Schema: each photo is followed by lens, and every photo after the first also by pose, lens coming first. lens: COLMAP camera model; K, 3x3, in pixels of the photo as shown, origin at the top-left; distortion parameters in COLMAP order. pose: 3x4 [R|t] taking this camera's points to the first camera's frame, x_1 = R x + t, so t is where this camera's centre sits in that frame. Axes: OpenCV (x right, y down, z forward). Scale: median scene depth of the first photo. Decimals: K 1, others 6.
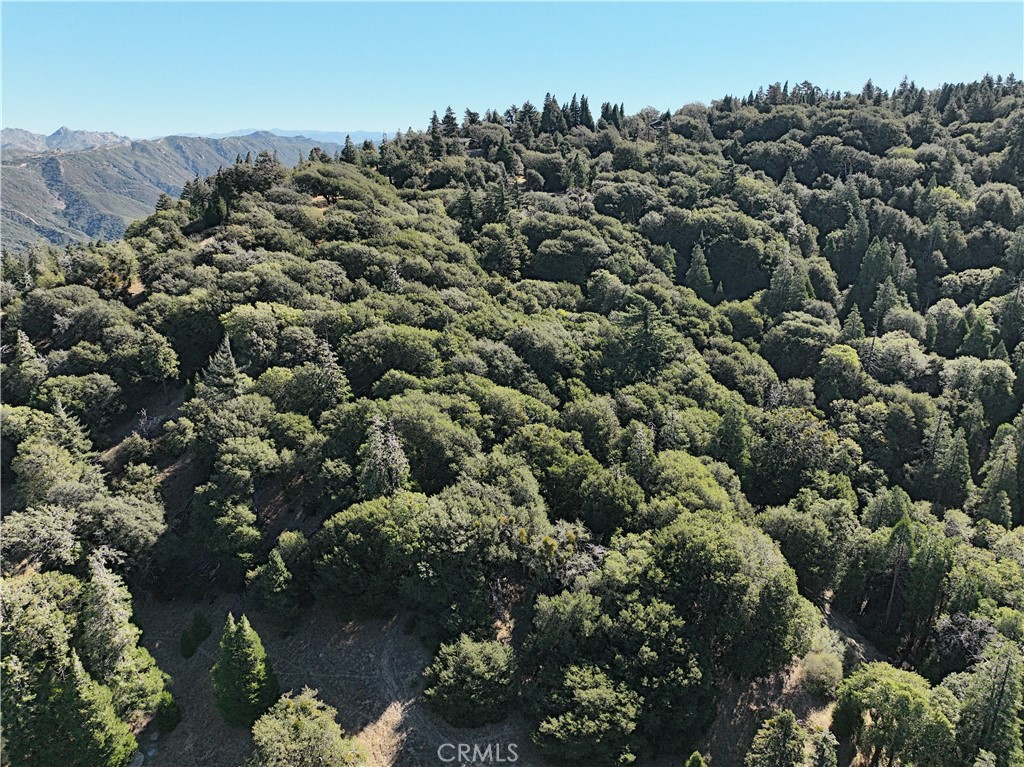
lens RADIAL K [[728.9, 0, 515.7], [0, 728.9, 382.0], [0, 0, 1]] dist [0.000811, 0.021190]
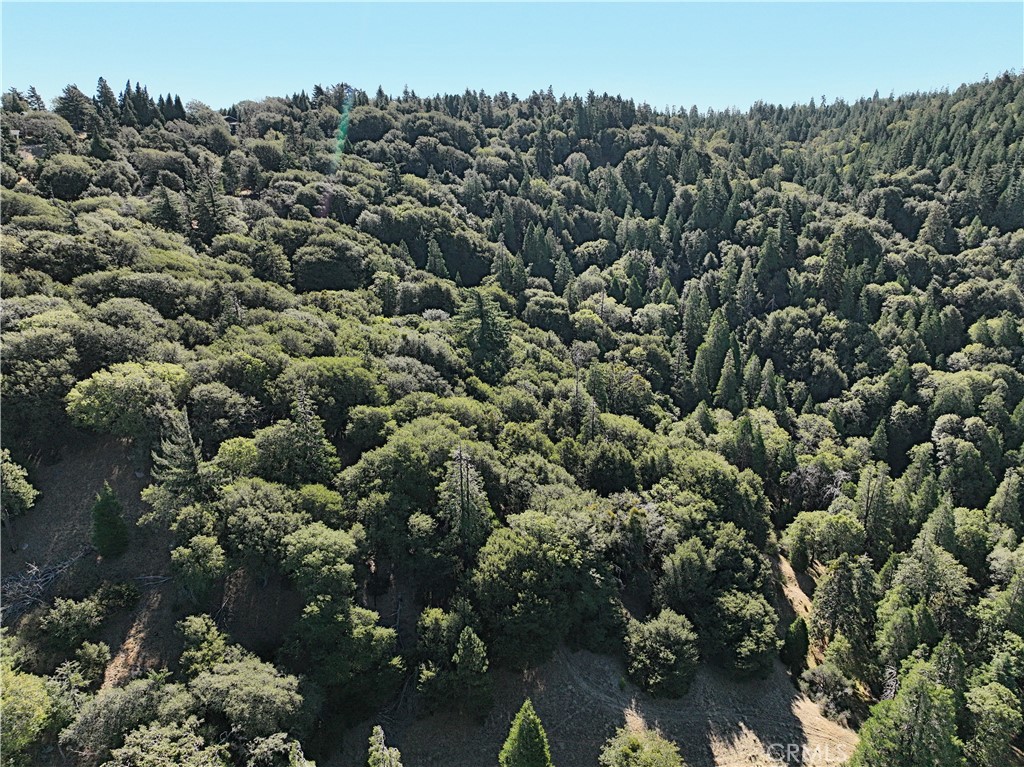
lens RADIAL K [[728.9, 0, 515.7], [0, 728.9, 382.0], [0, 0, 1]] dist [0.000811, 0.021190]
pose [[0.699902, -0.214824, 0.681167, -0.544866], [0.213957, 0.972961, 0.087008, -0.070028], [-0.681440, 0.084843, 0.726940, 0.226519]]
